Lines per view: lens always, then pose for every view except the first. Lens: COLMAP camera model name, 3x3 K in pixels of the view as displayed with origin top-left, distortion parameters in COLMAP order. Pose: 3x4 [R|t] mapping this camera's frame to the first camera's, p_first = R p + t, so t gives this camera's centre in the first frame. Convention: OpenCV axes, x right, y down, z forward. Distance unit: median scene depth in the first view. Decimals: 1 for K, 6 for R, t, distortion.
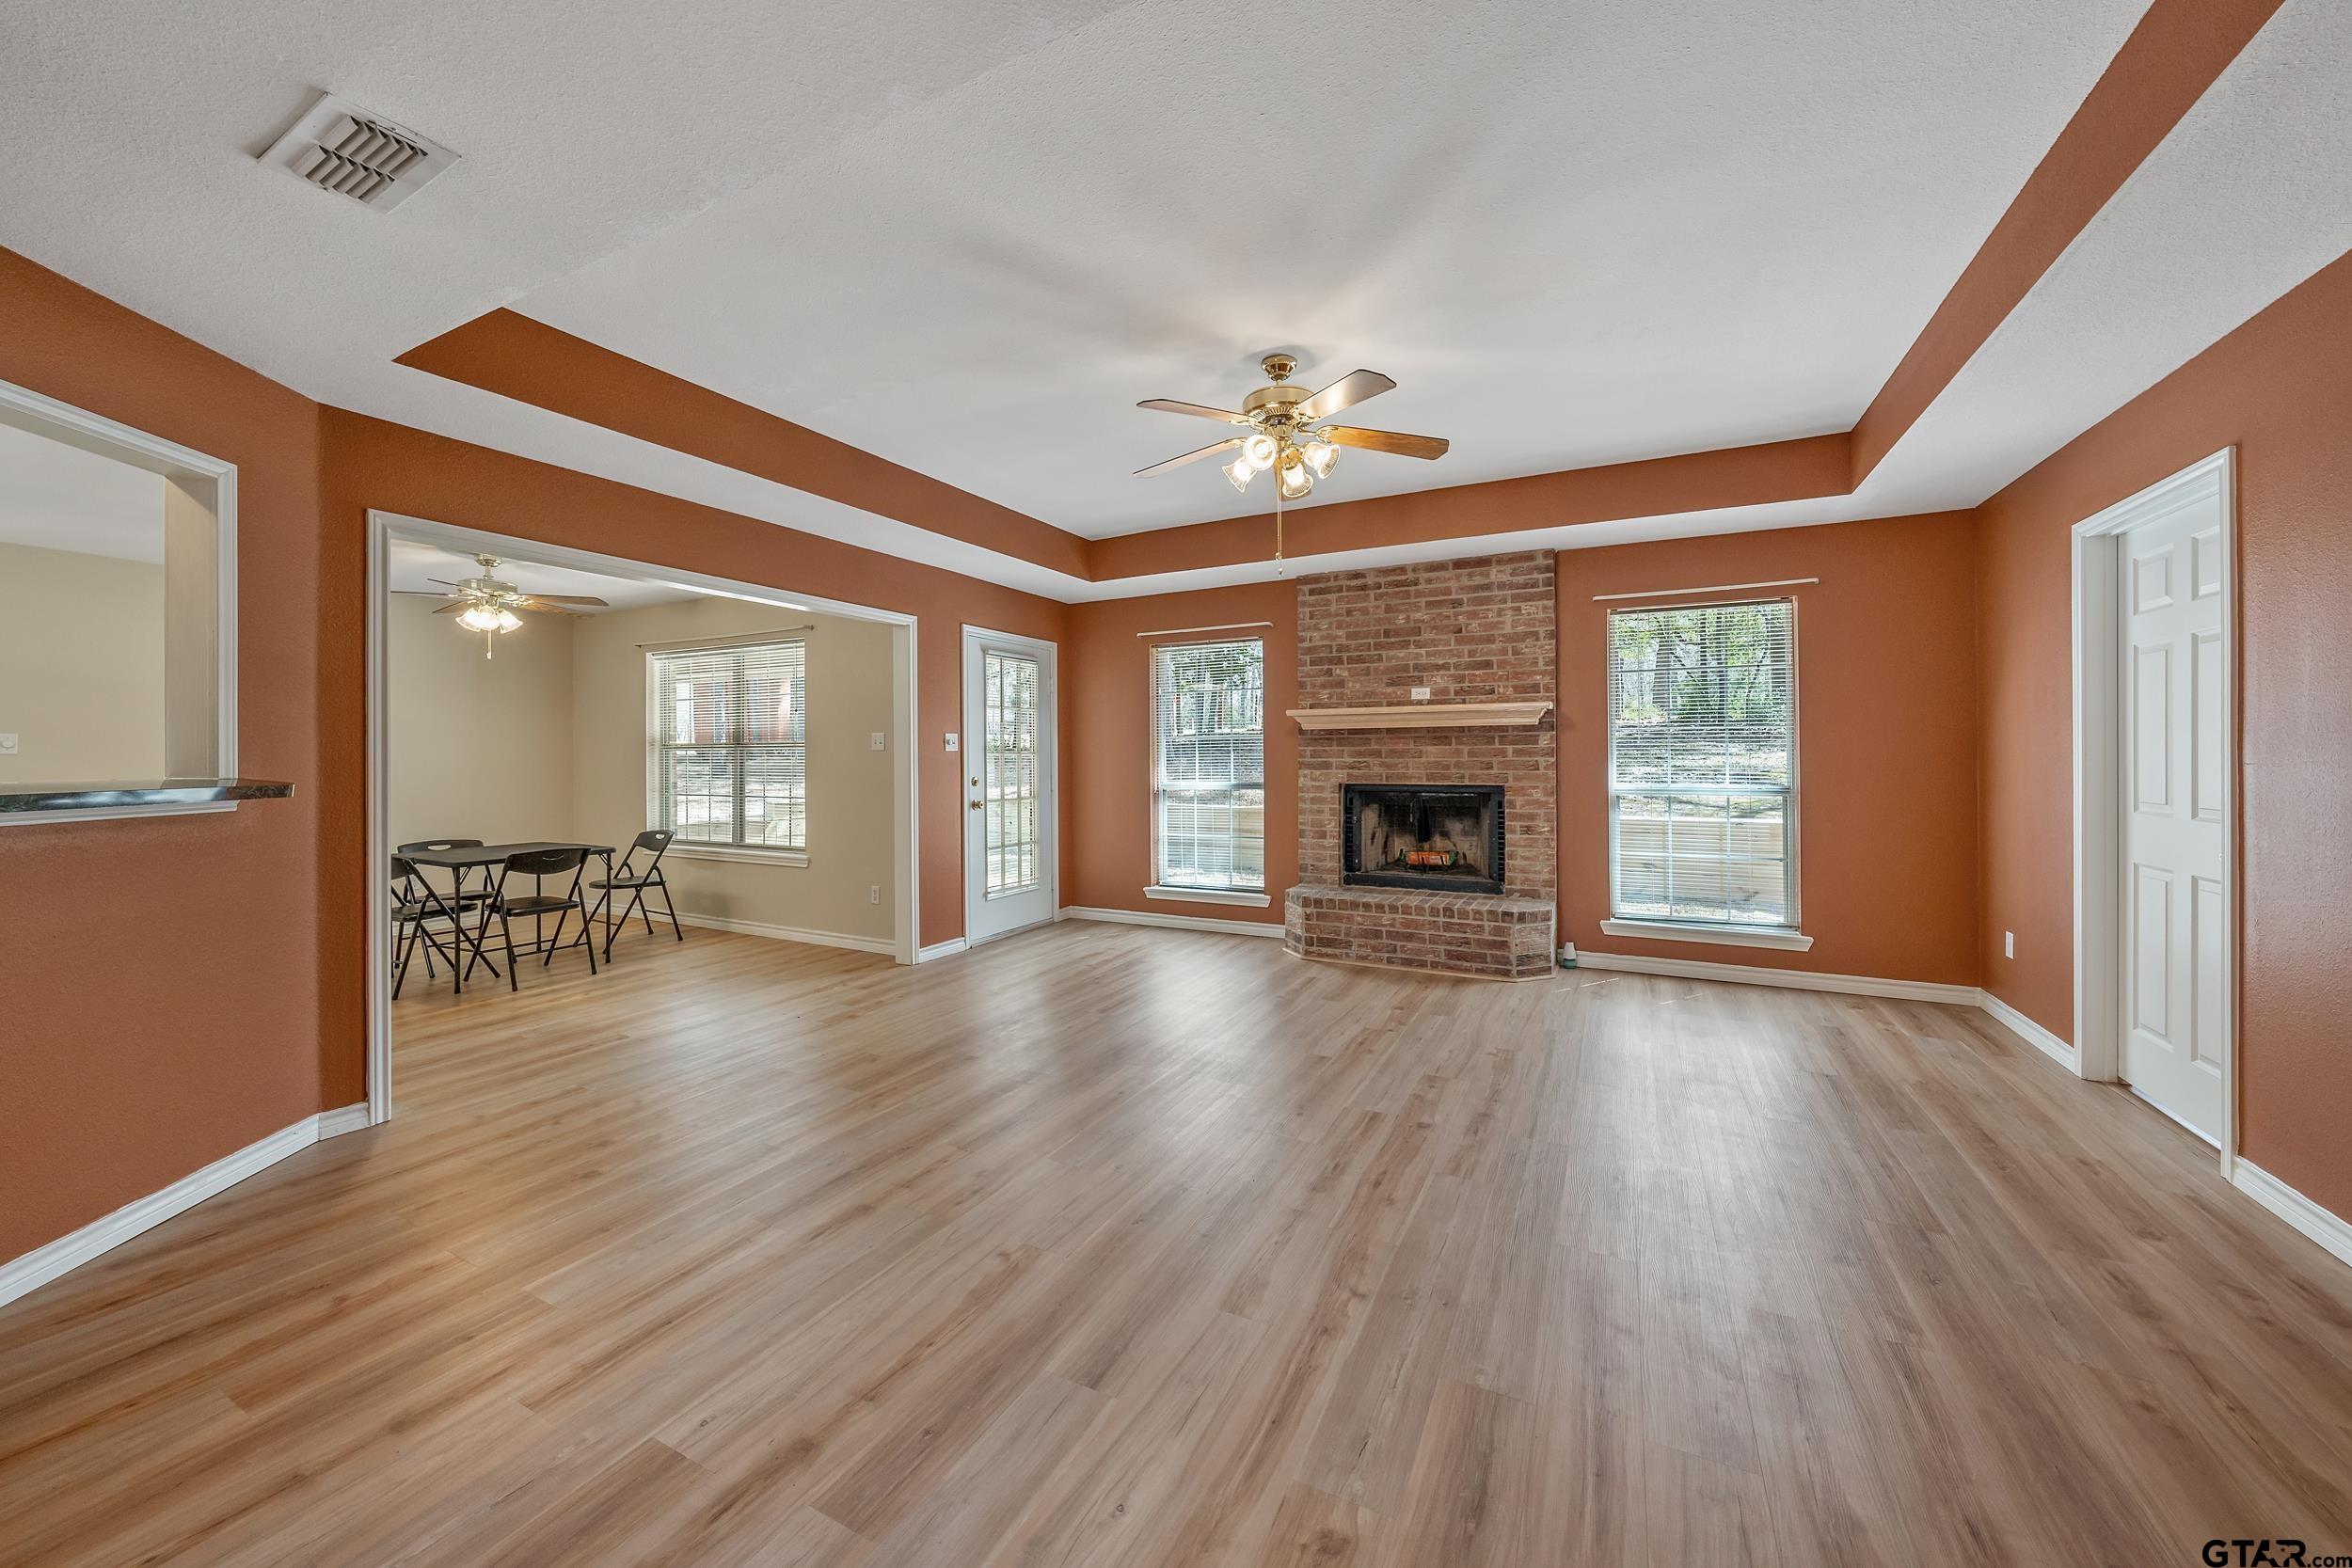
lens RADIAL K [[853.9, 0, 1174.7], [0, 853.9, 756.3], [0, 0, 1]] dist [-0.001856, -0.000144]
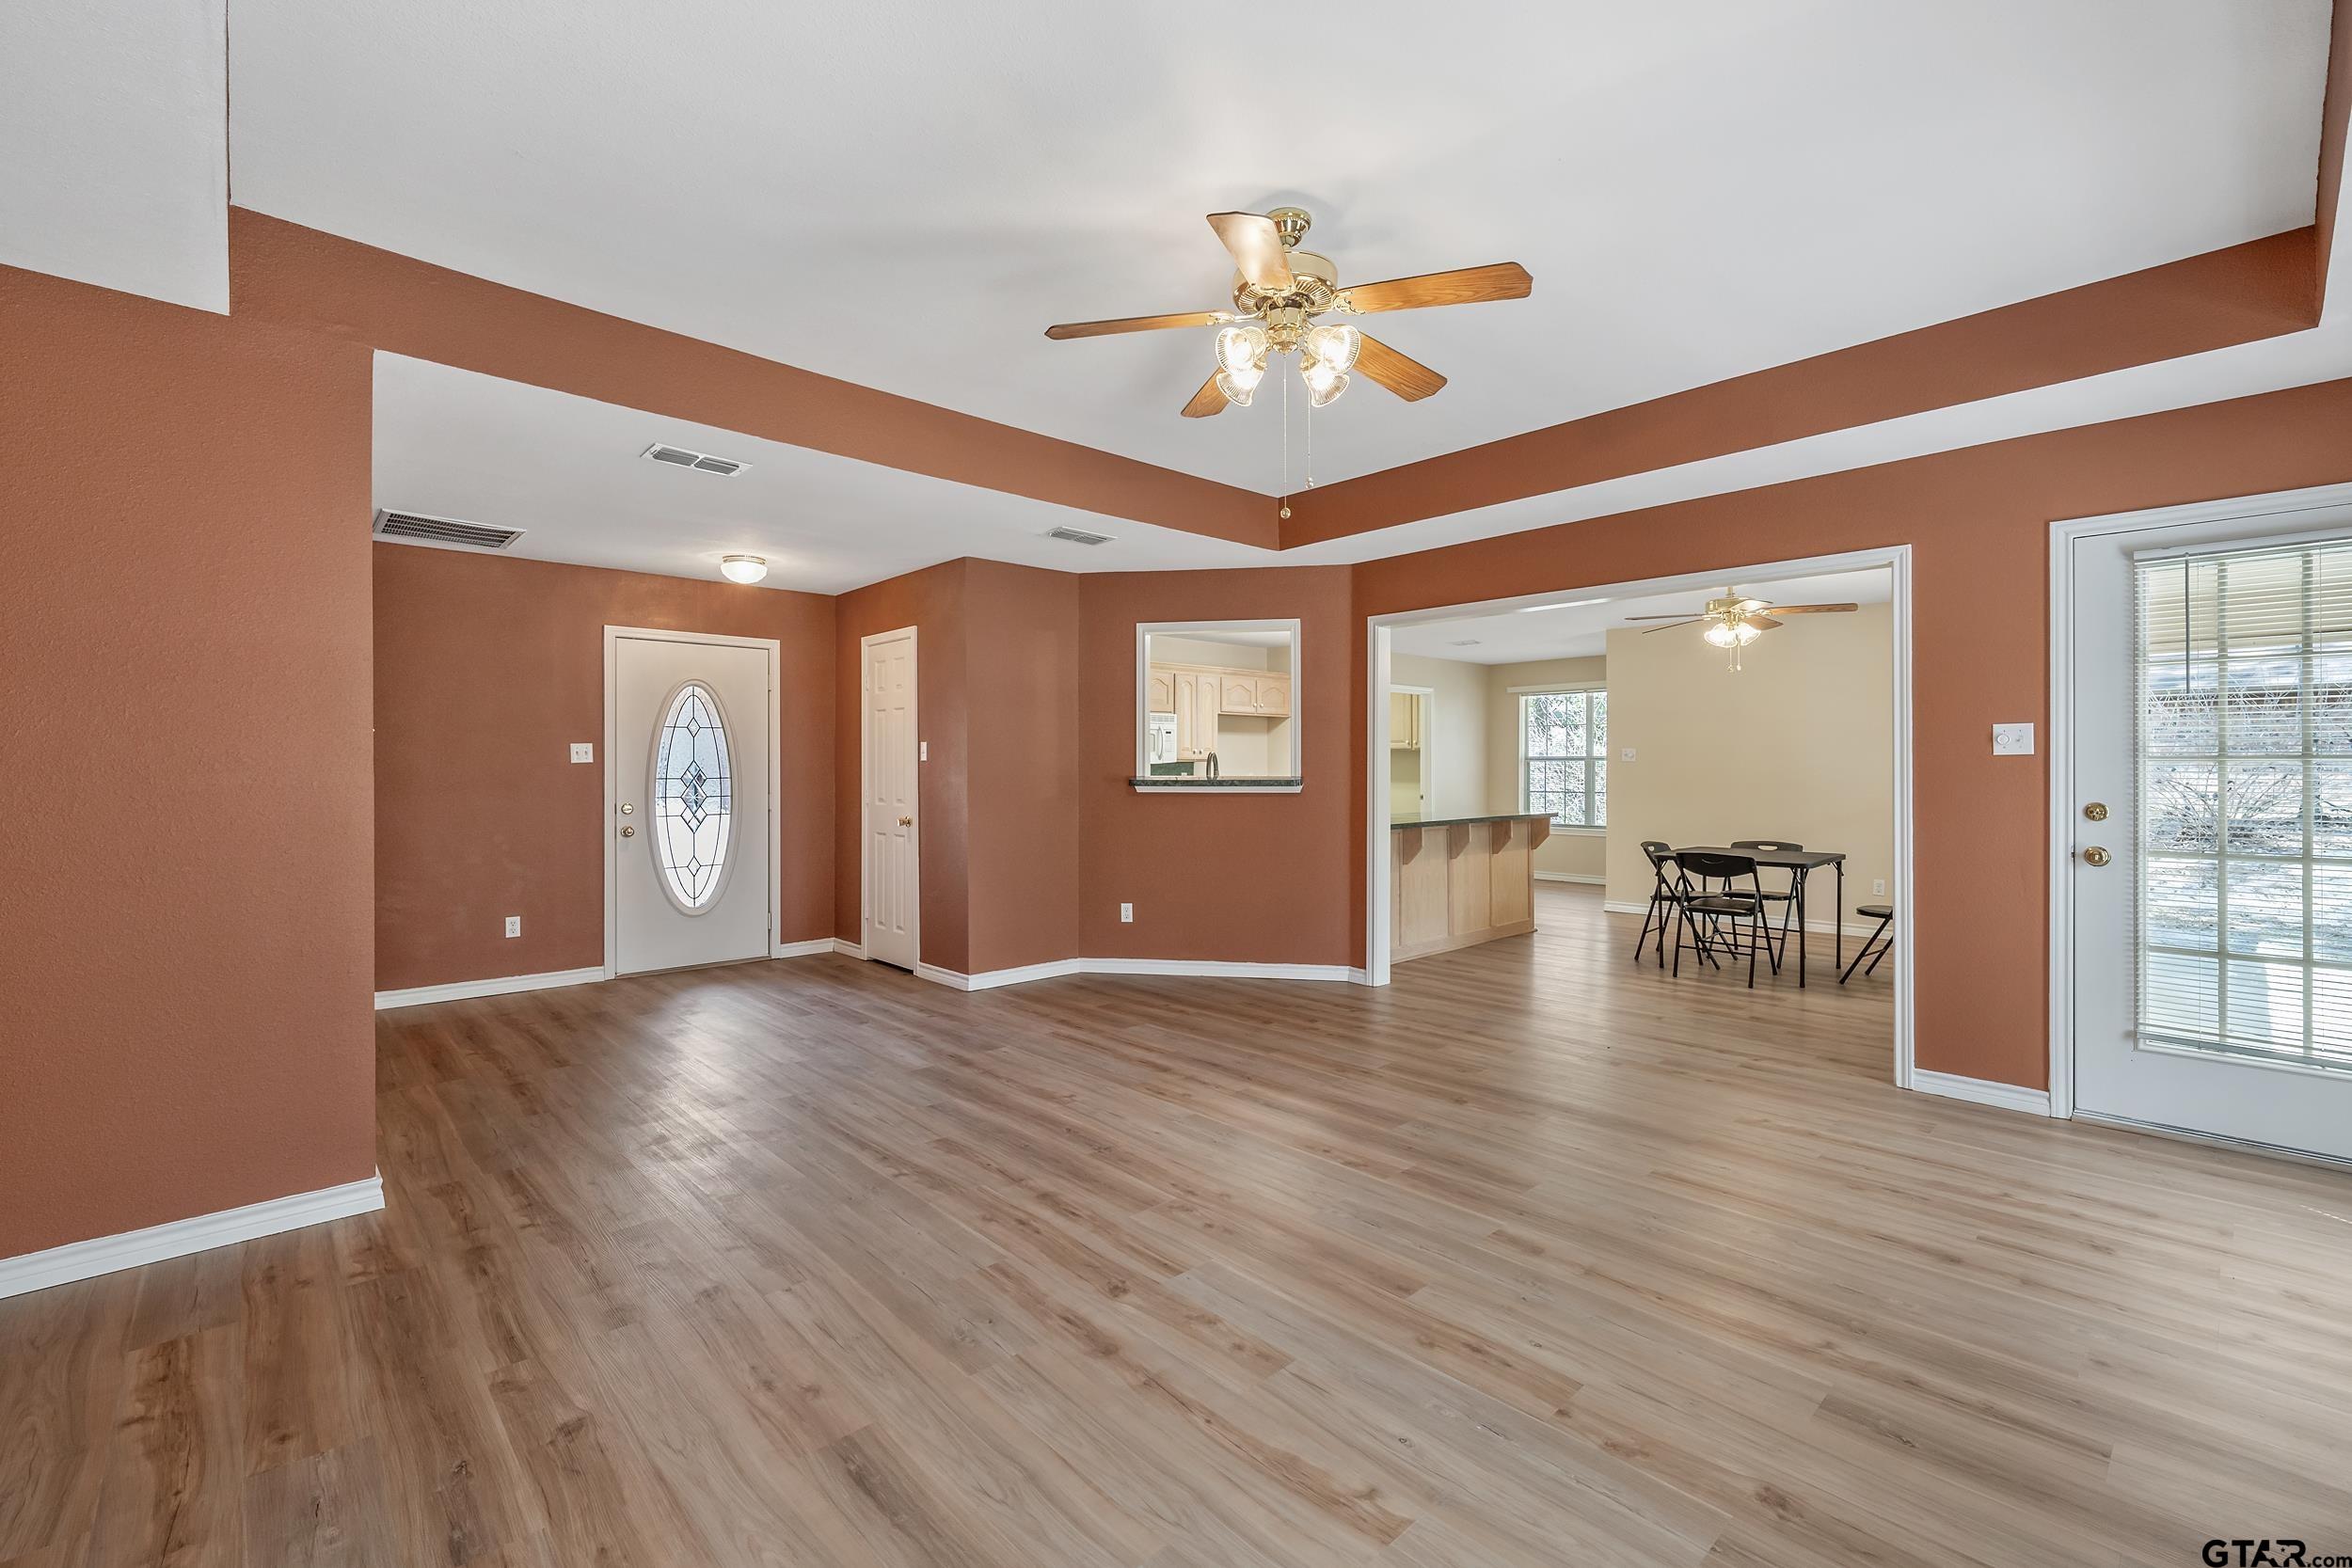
lens RADIAL K [[999.1, 0, 1176.0], [0, 999.1, 784.0], [0, 0, 1]] dist [-0.001217, -0.000217]
pose [[-0.330282, 0.022103, -0.943624, 0.582659], [0.004215, 0.999750, 0.021943, -0.003935], [0.943873, 0.003270, -0.330292, 0.731724]]
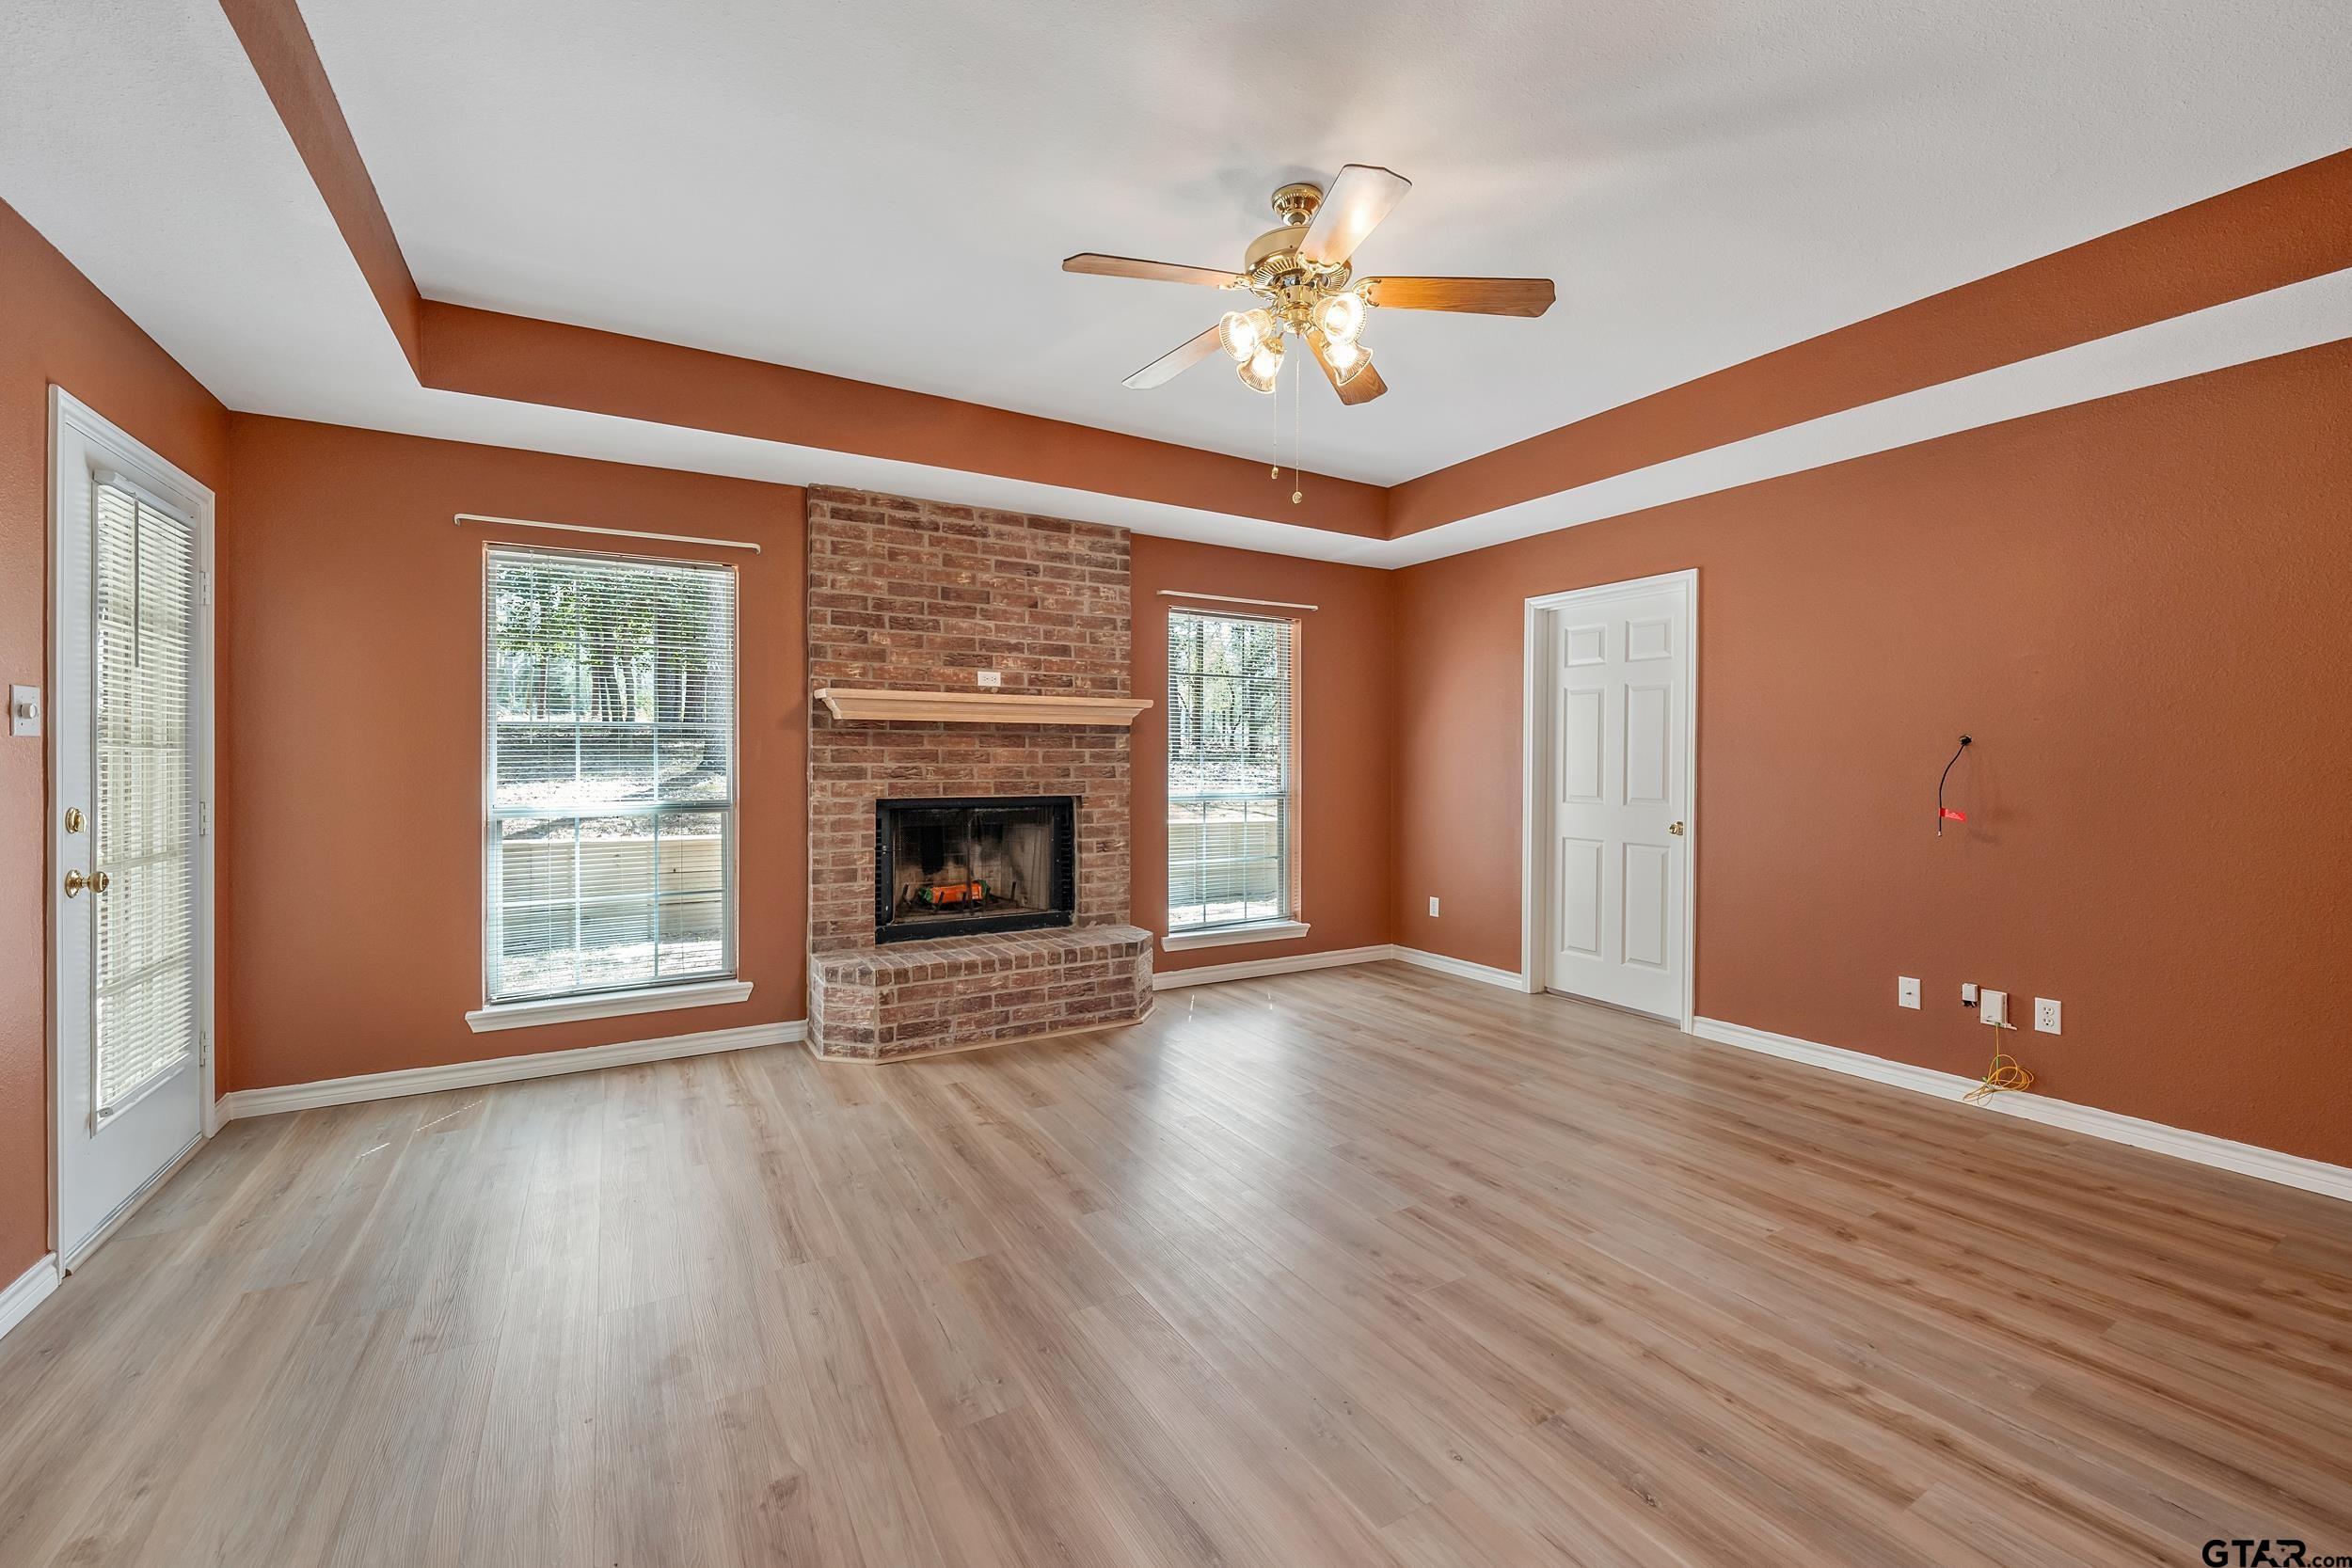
lens RADIAL K [[962.1, 0, 1181.2], [0, 962.1, 761.8], [0, 0, 1]] dist [0.000684, -0.000042]
pose [[0.524754, 0.006024, 0.851232, -0.367708], [-0.005721, 0.999977, -0.003550, 0.003272], [-0.851235, -0.003007, 0.524777, 0.409158]]
